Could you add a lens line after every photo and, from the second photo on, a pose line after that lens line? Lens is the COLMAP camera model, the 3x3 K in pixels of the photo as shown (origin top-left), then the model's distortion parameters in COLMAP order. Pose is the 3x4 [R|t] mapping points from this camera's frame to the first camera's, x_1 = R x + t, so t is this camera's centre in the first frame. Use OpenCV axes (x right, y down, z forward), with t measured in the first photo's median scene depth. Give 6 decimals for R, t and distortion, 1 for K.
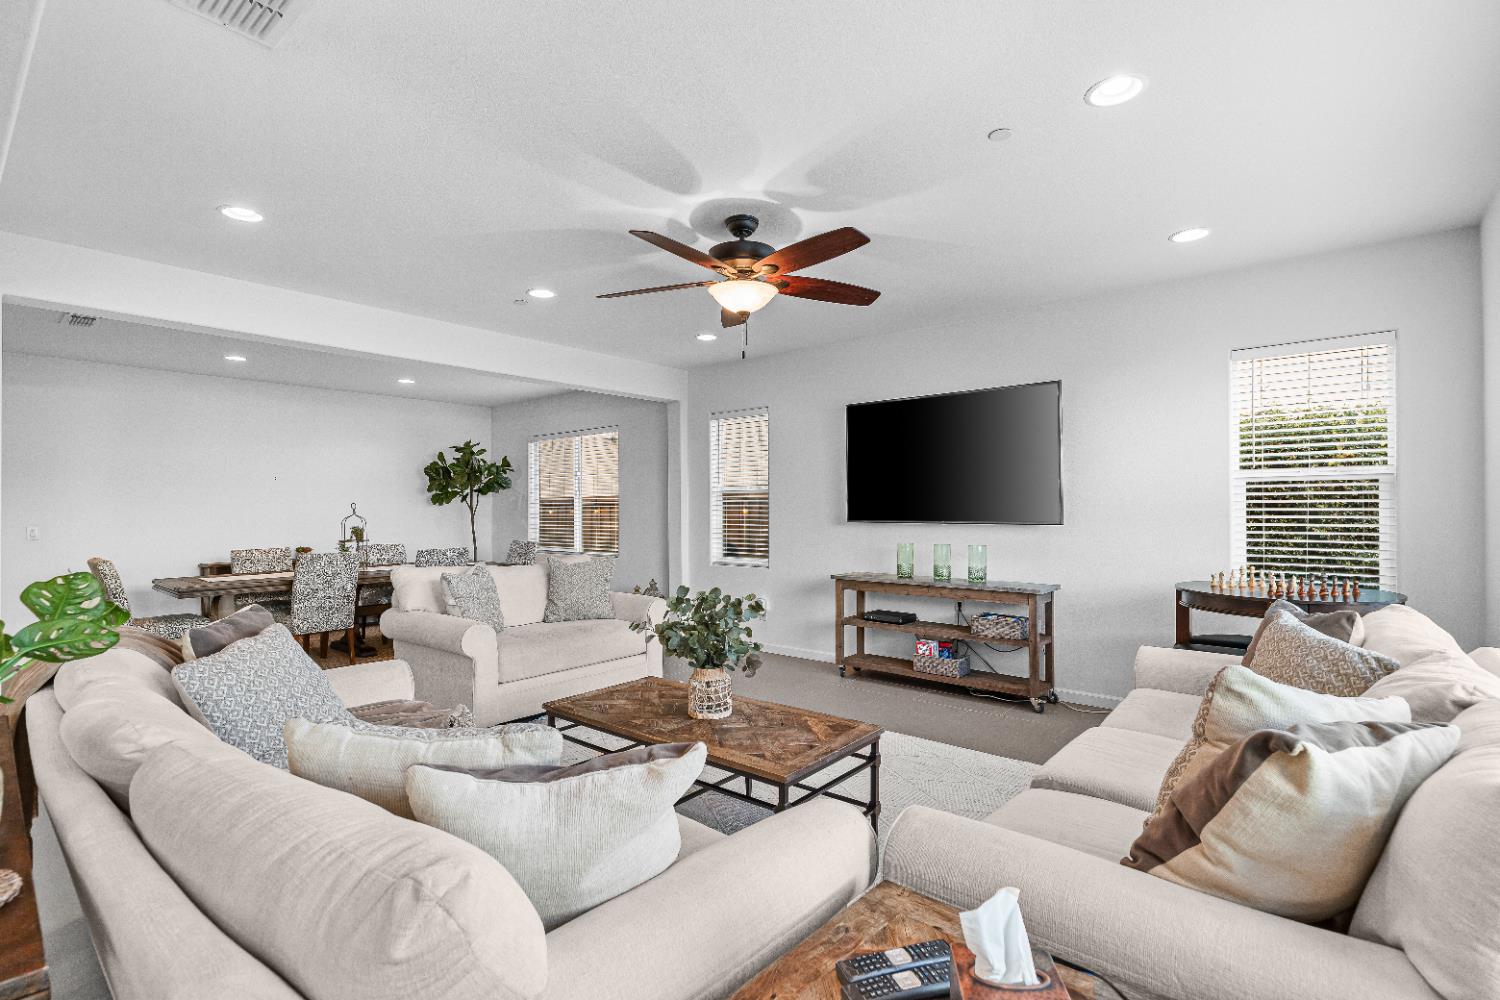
lens RADIAL K [[709.9, 0, 751.2], [0, 709.9, 507.7], [0, 0, 1]] dist [0.001357, 0.000075]
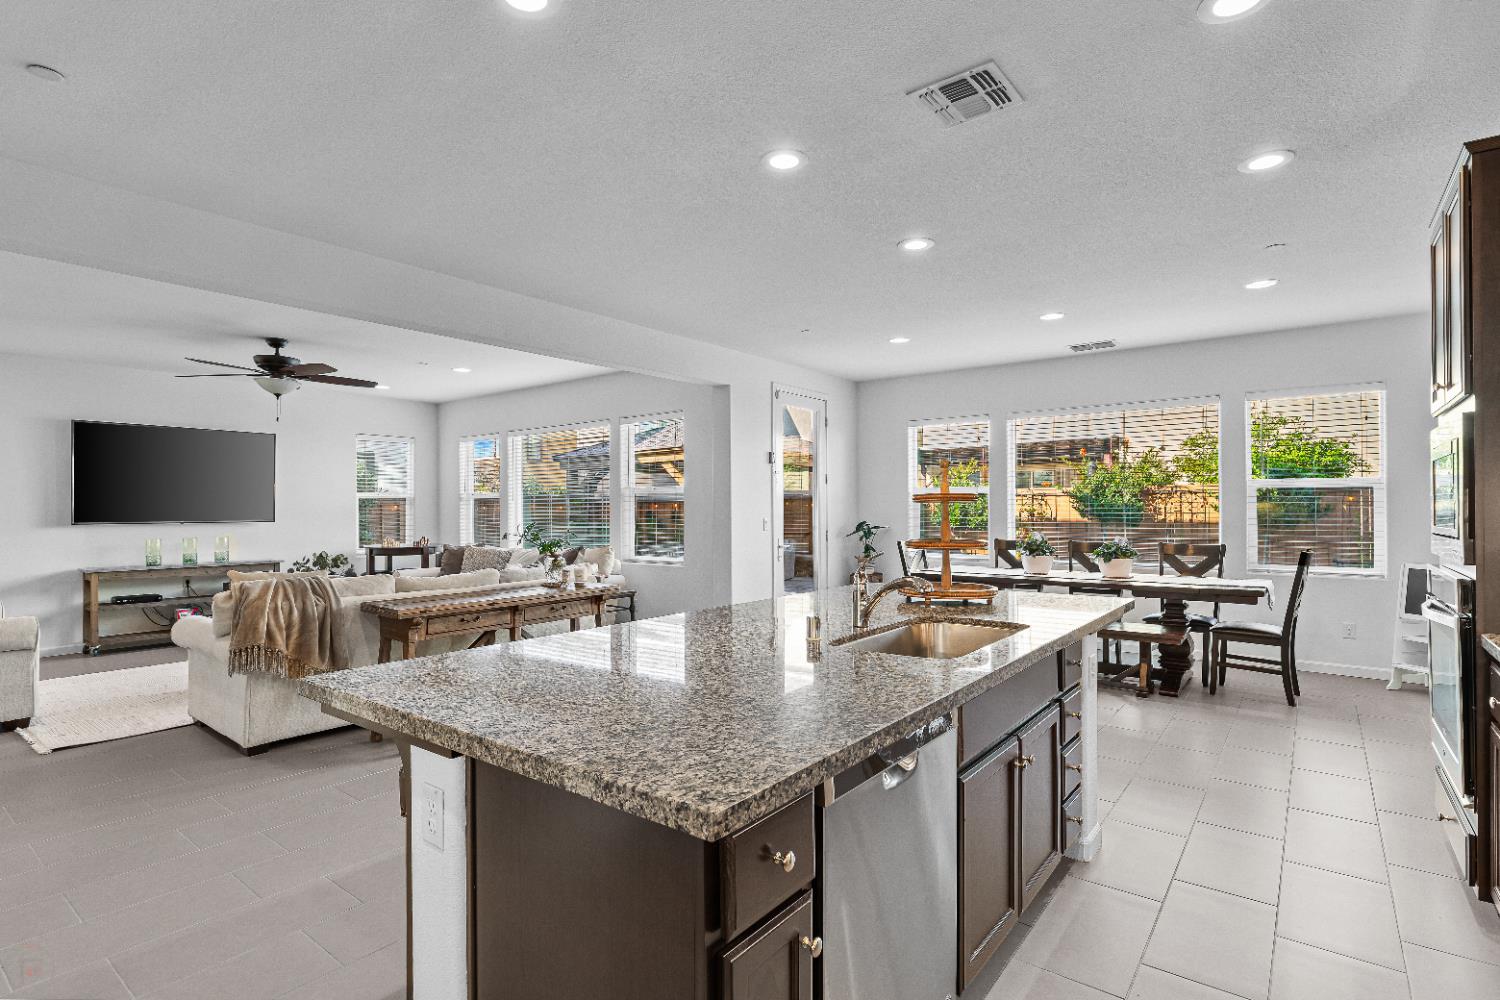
lens RADIAL K [[725.8, 0, 748.1], [0, 725.8, 510.7], [0, 0, 1]] dist [0.003853, 0.000067]
pose [[-0.036026, -0.001862, 0.999349, -1.056658], [0.001046, 0.999998, 0.001901, -0.002898], [-0.999350, 0.001113, -0.036024, -0.025791]]
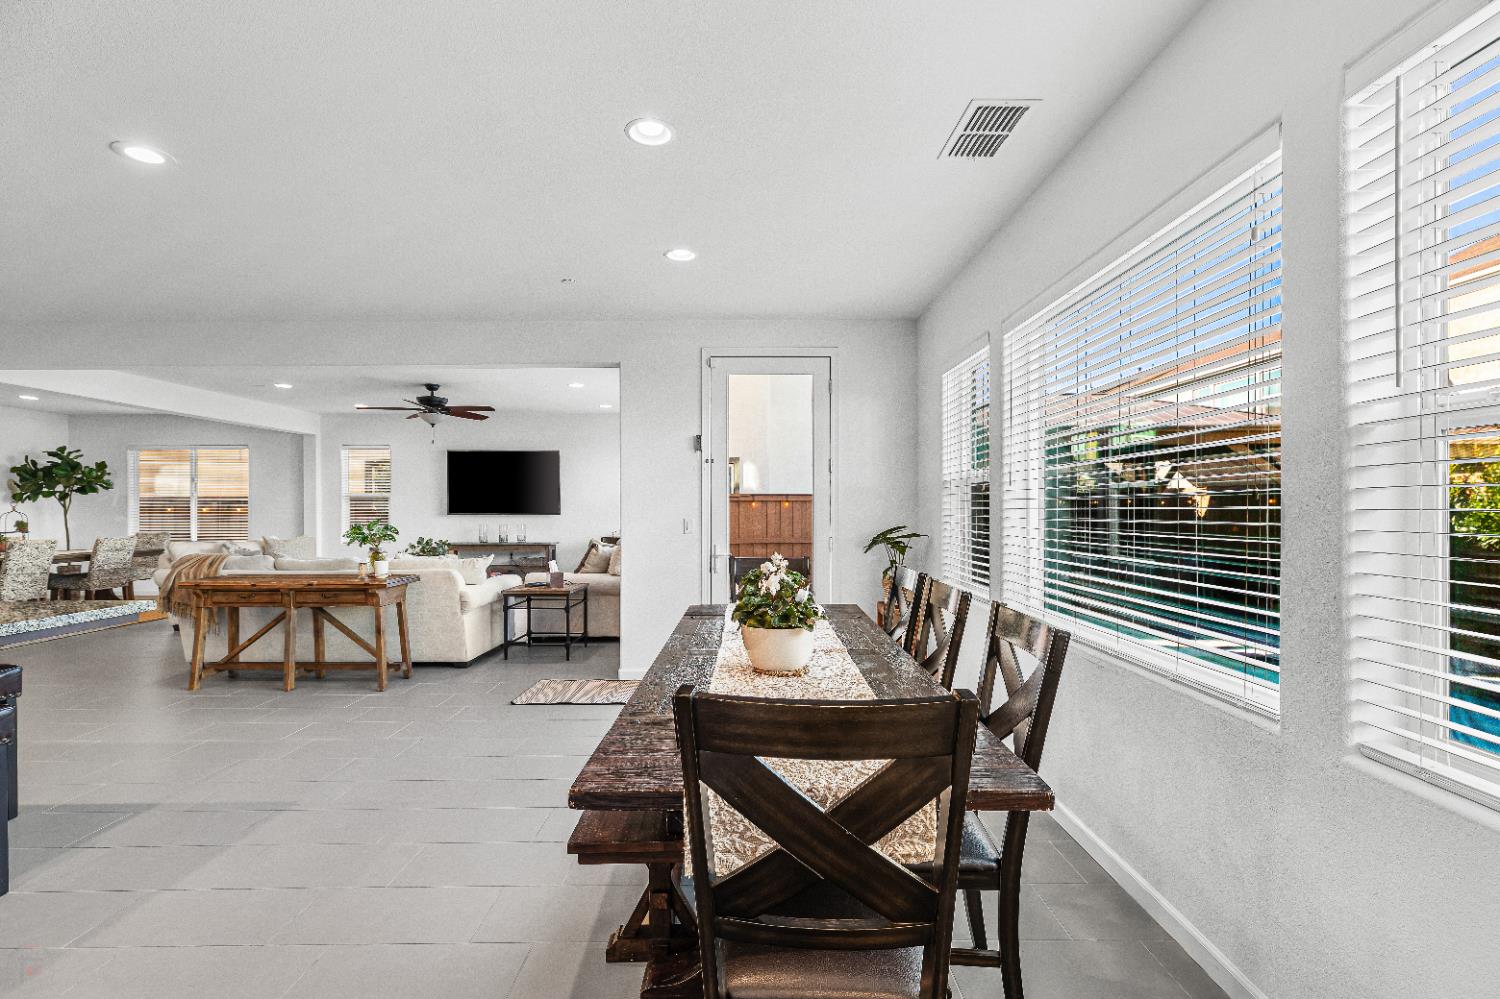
lens RADIAL K [[672.9, 0, 748.1], [0, 672.9, 501.9], [0, 0, 1]] dist [-0.002497, 0.000129]
pose [[0.768990, 0.008963, 0.639198, -0.376705], [-0.005305, 0.999957, -0.007639, -0.004039], [-0.639239, 0.002484, 0.769004, -0.826633]]
